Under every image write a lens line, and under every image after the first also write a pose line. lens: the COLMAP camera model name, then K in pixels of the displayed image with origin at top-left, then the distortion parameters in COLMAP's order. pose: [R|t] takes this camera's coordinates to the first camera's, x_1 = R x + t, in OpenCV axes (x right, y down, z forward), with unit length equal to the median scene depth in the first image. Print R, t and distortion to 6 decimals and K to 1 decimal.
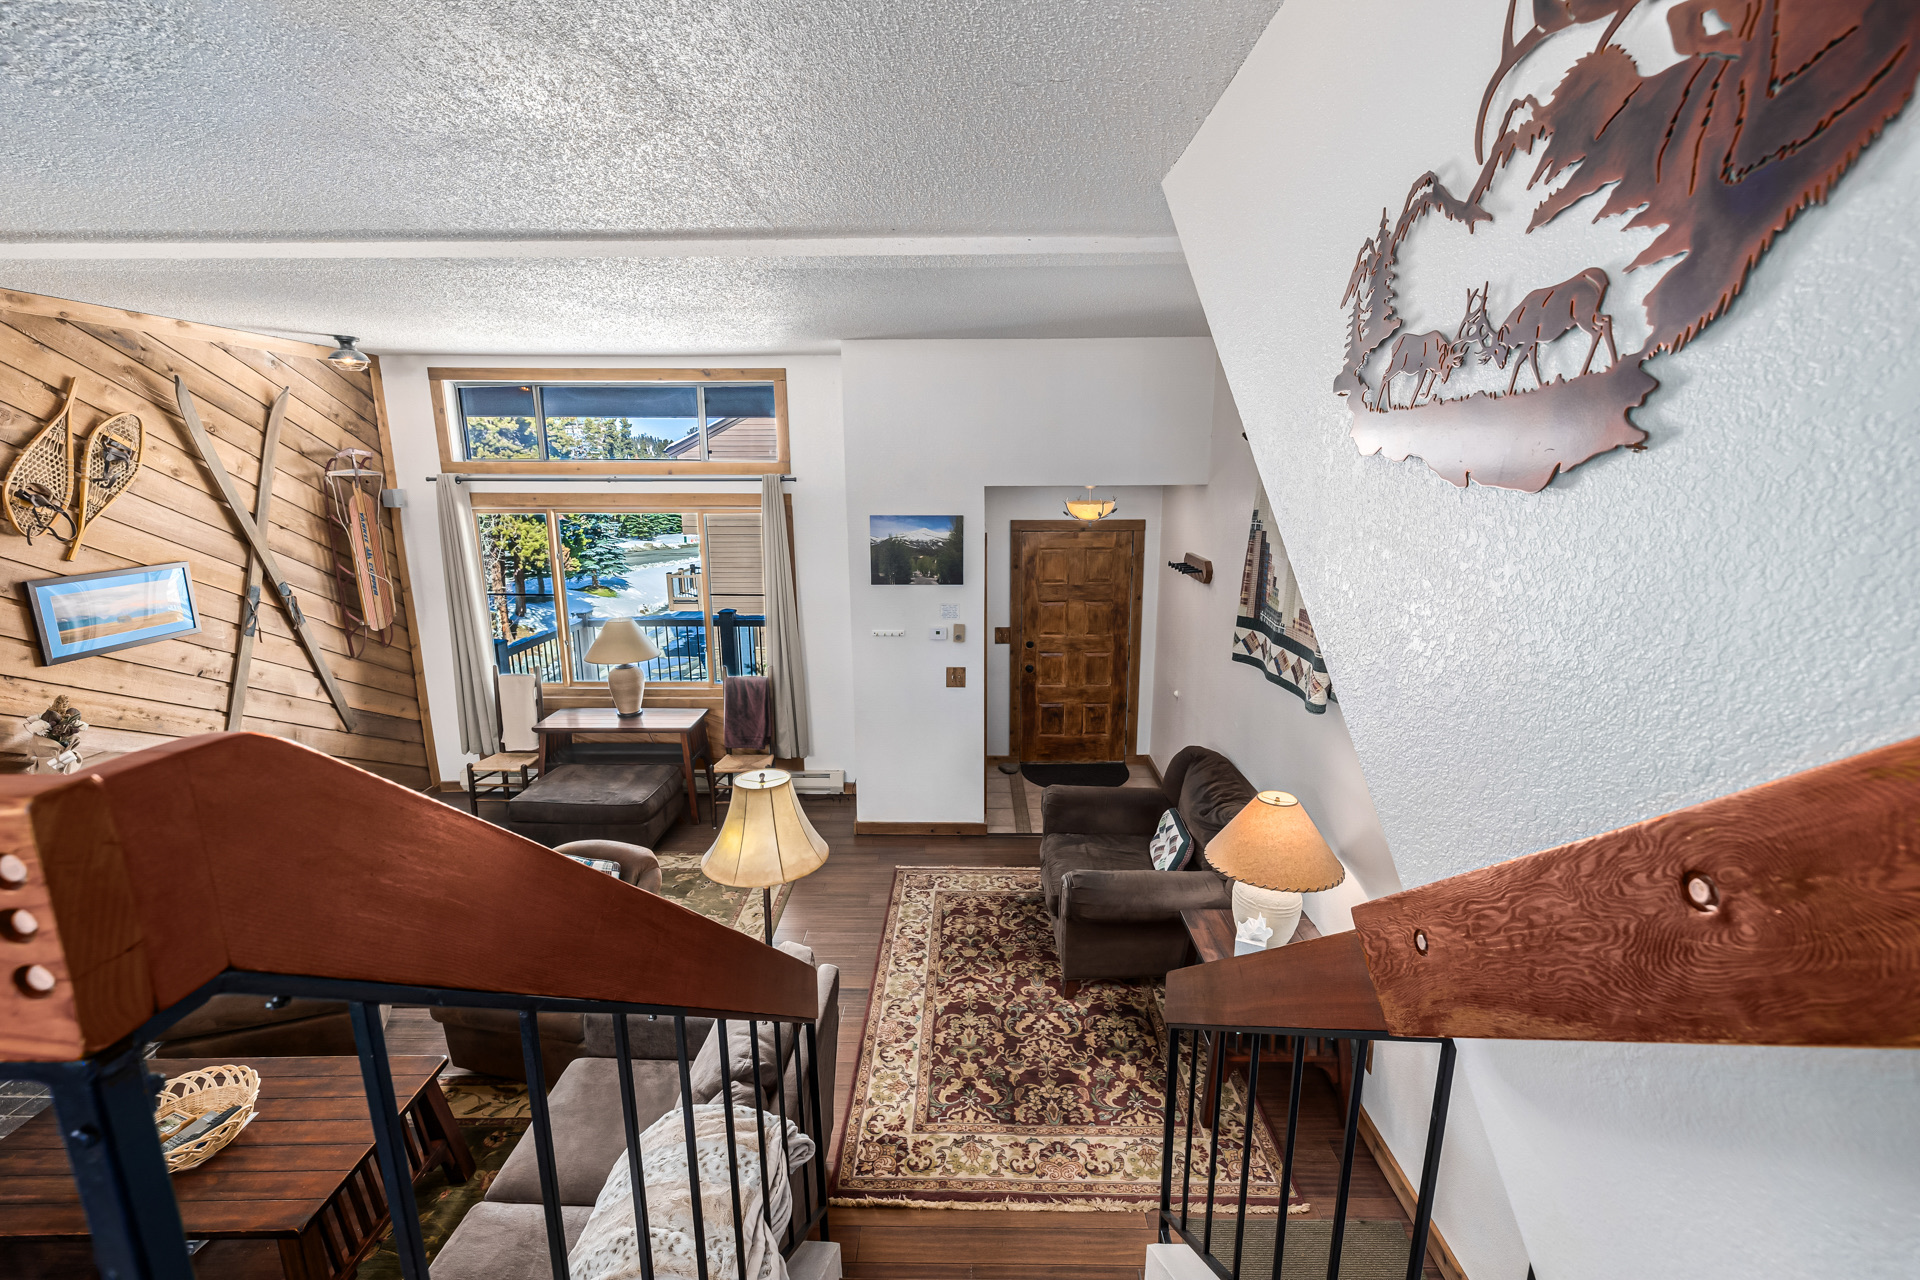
lens RADIAL K [[807.6, 0, 958.5], [0, 807.6, 633.7], [0, 0, 1]] dist [-0.001110, 0.000128]
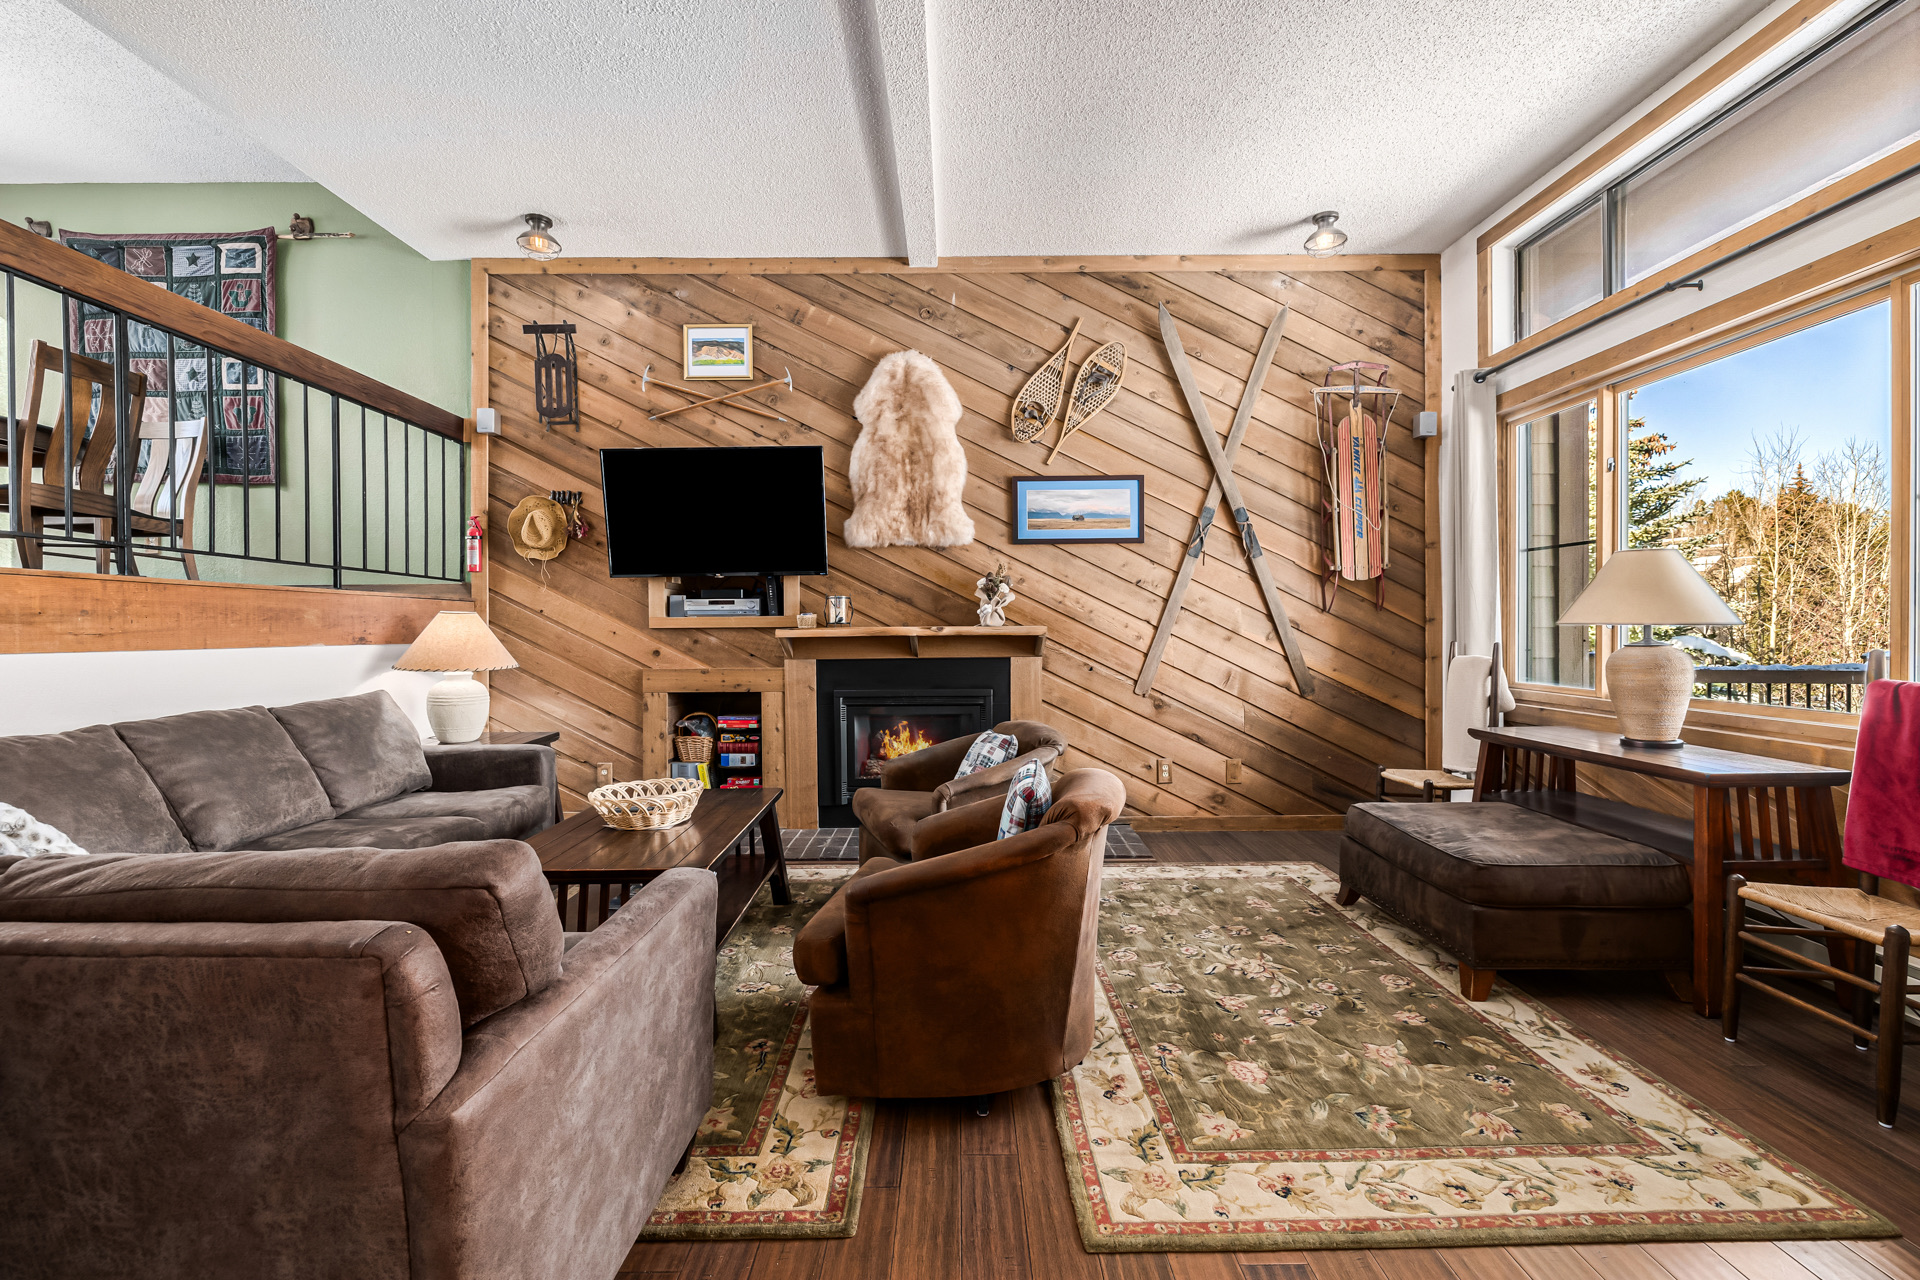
lens RADIAL K [[809.6, 0, 958.8], [0, 809.6, 632.4], [0, 0, 1]] dist [0.001559, 0.000267]
pose [[0.019540, 0.007924, -0.999778, 0.097960], [-0.199958, 0.979797, 0.003857, 0.138283], [0.979610, 0.199838, 0.020730, 0.676096]]
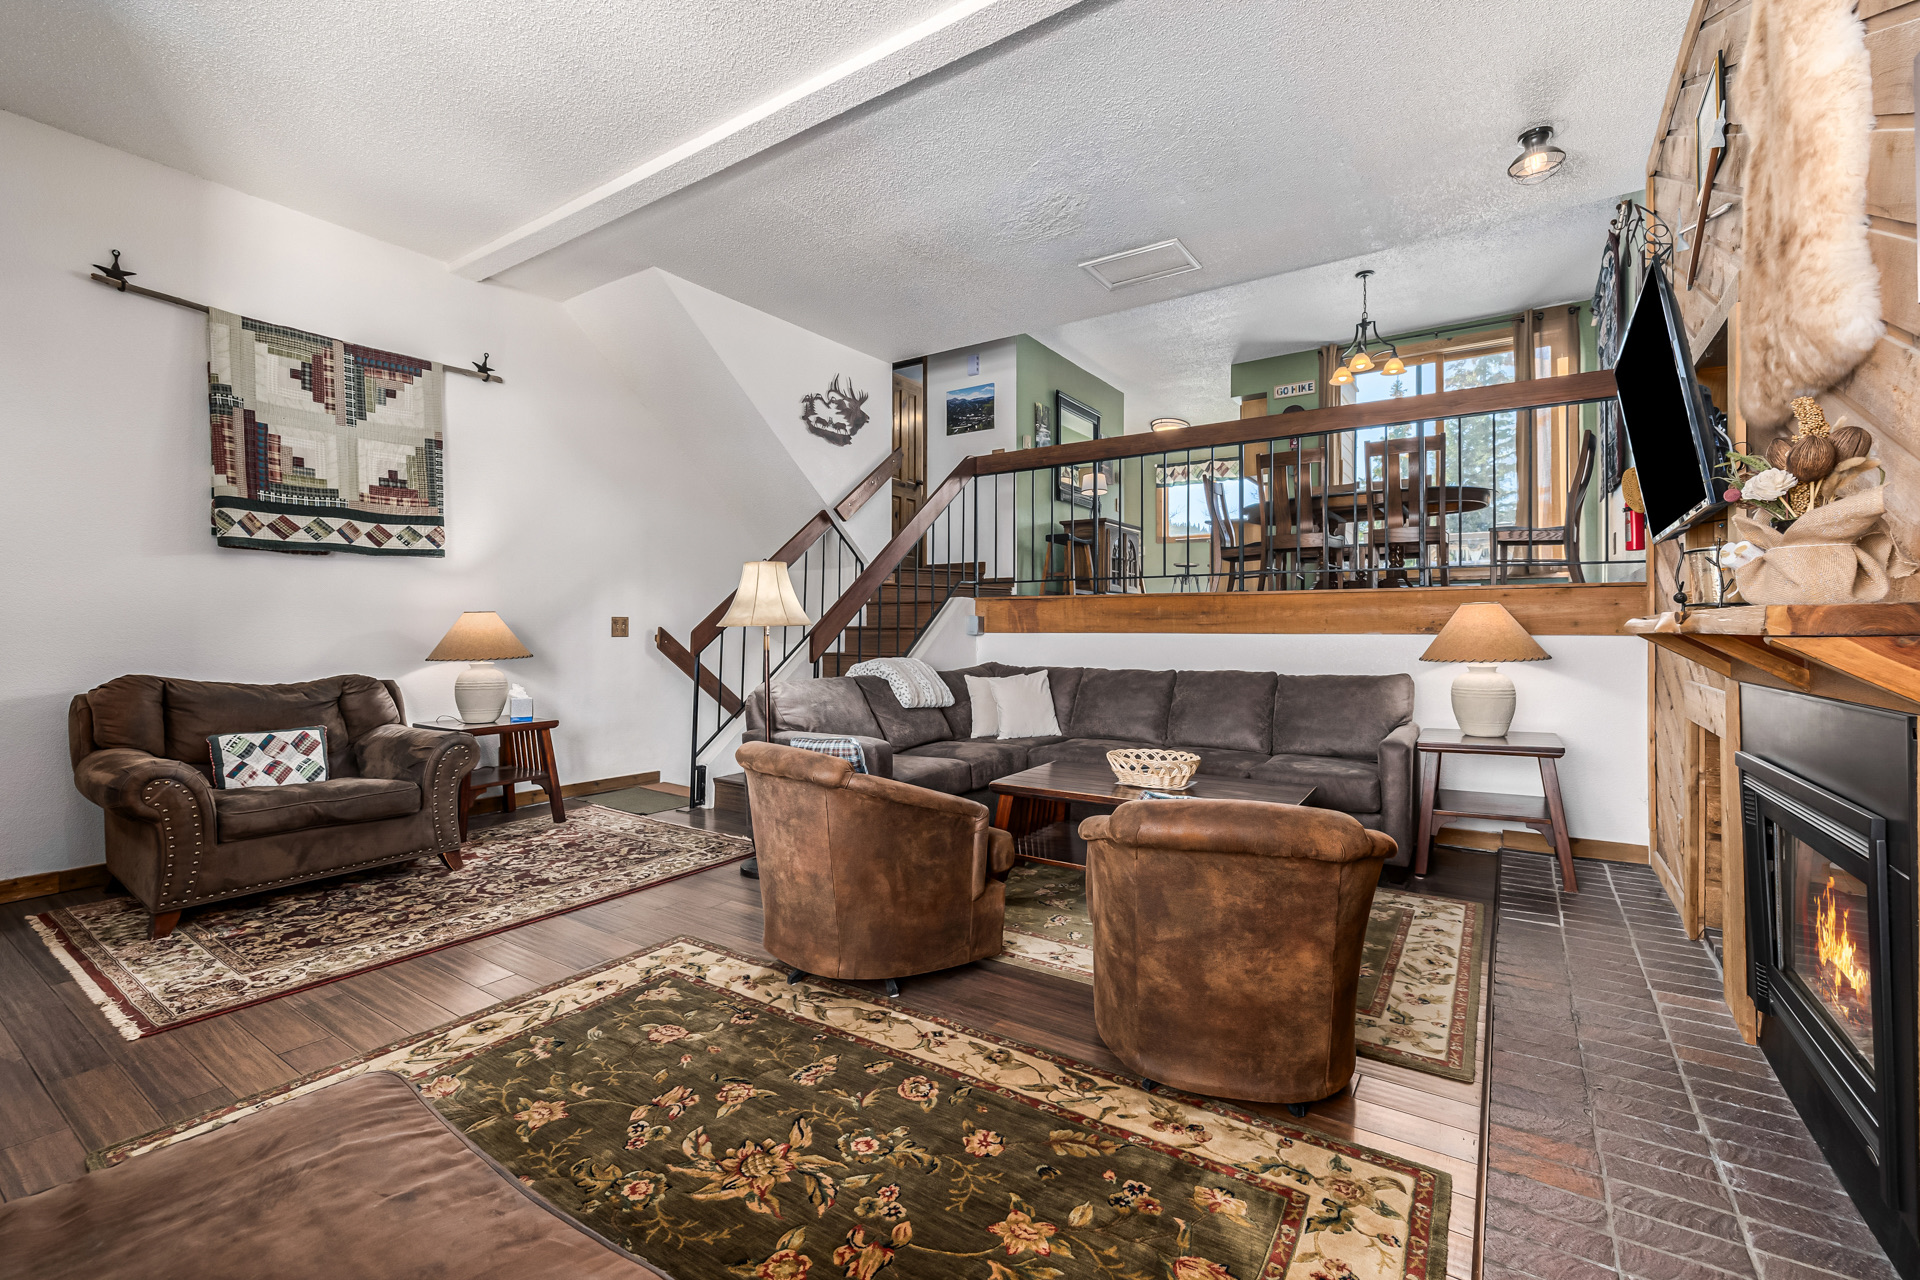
lens RADIAL K [[825.0, 0, 950.7], [0, 825.0, 628.3], [0, 0, 1]] dist [-0.001012, -0.000322]
pose [[-0.835177, 0.003315, 0.549972, -0.716734], [0.115155, 0.978871, 0.168973, 0.051753], [-0.537791, 0.204454, -0.817911, 1.129190]]
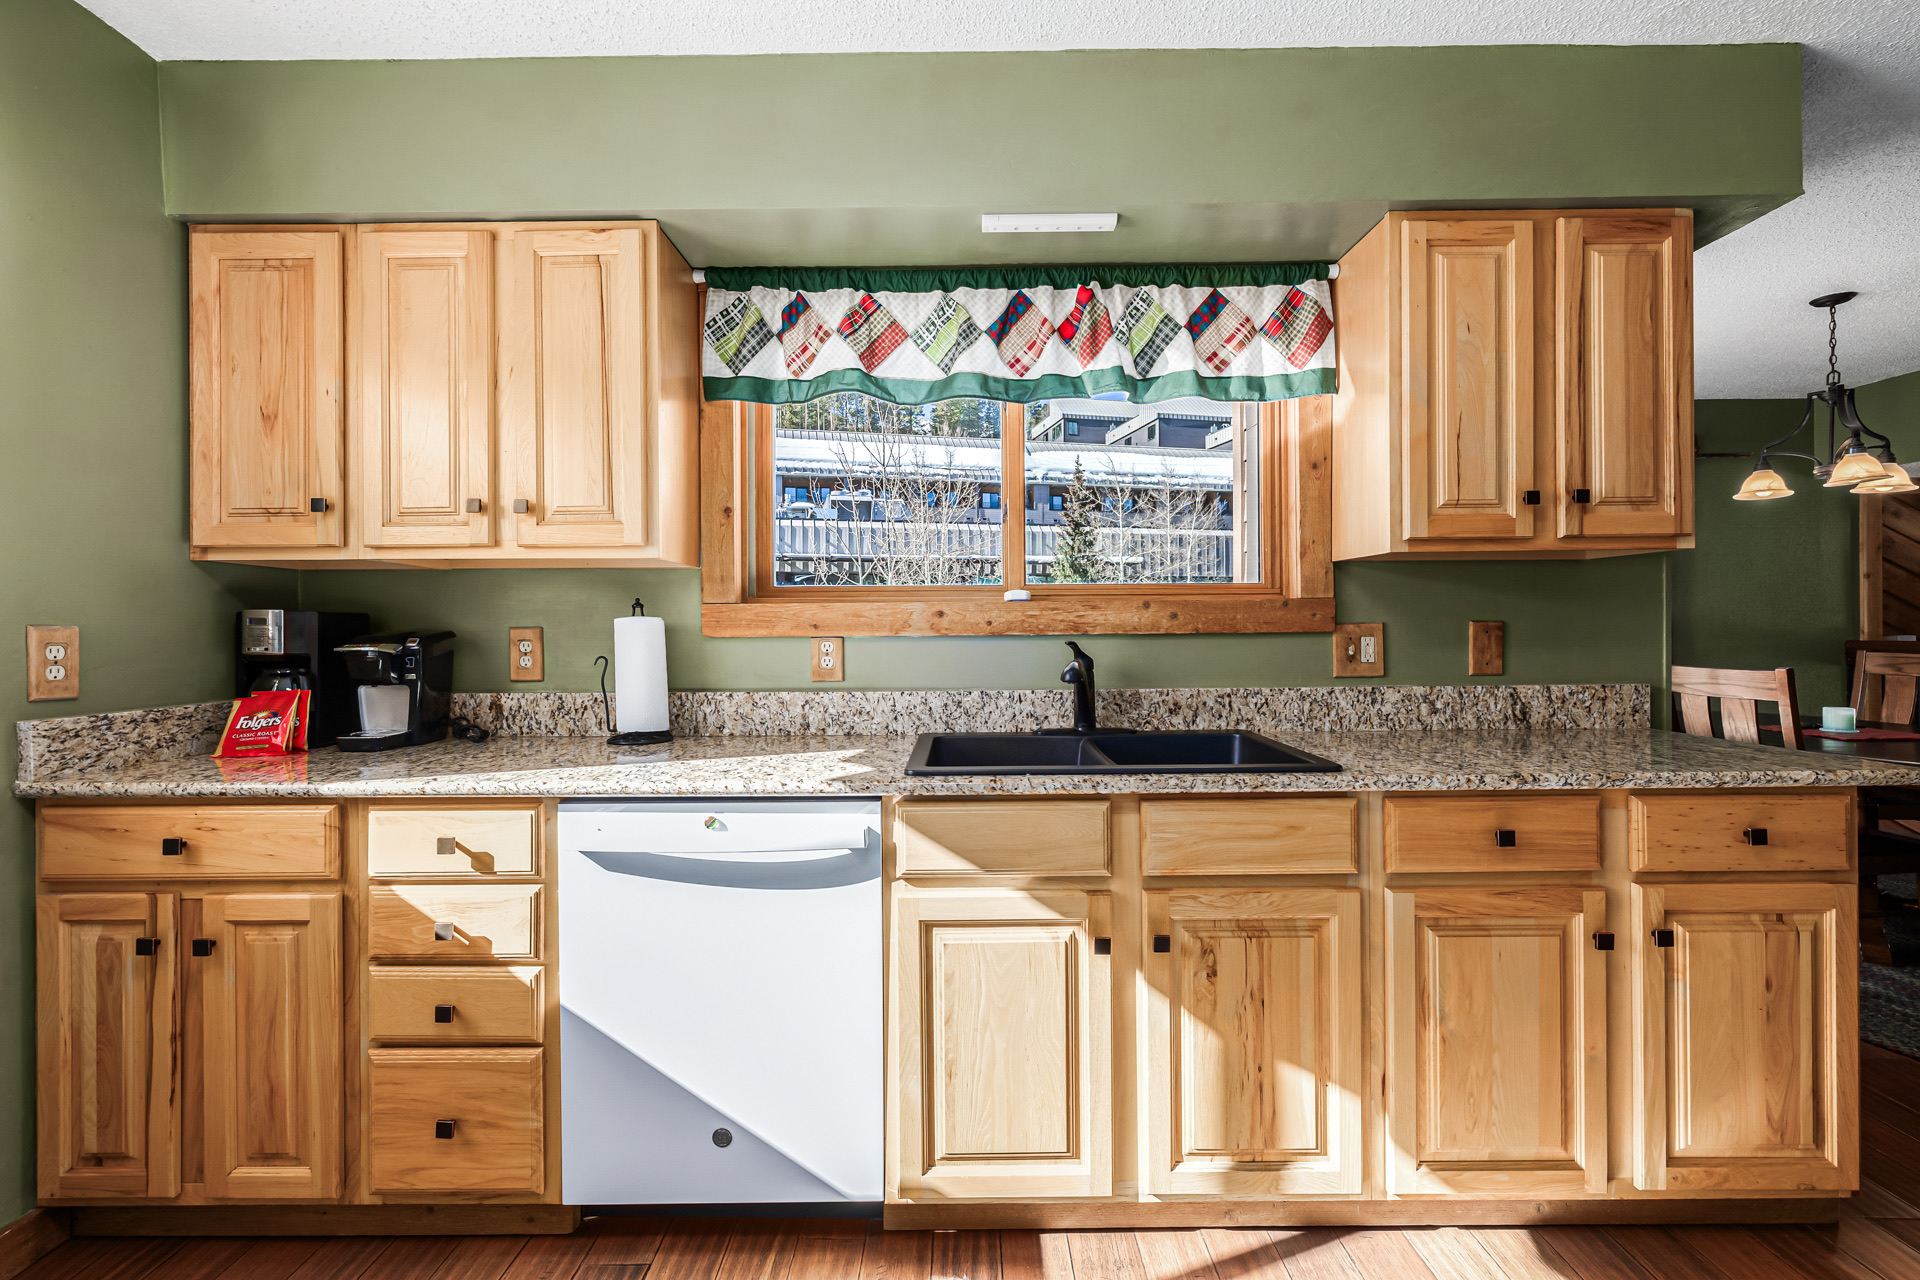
lens RADIAL K [[812.3, 0, 960.6], [0, 812.3, 634.0], [0, 0, 1]] dist [0.001738, 0.000171]
pose [[0.014132, 0.007114, -0.999875, 0.057165], [-0.200276, 0.979731, 0.004140, 0.202694], [0.979638, 0.200192, 0.015270, -0.902726]]
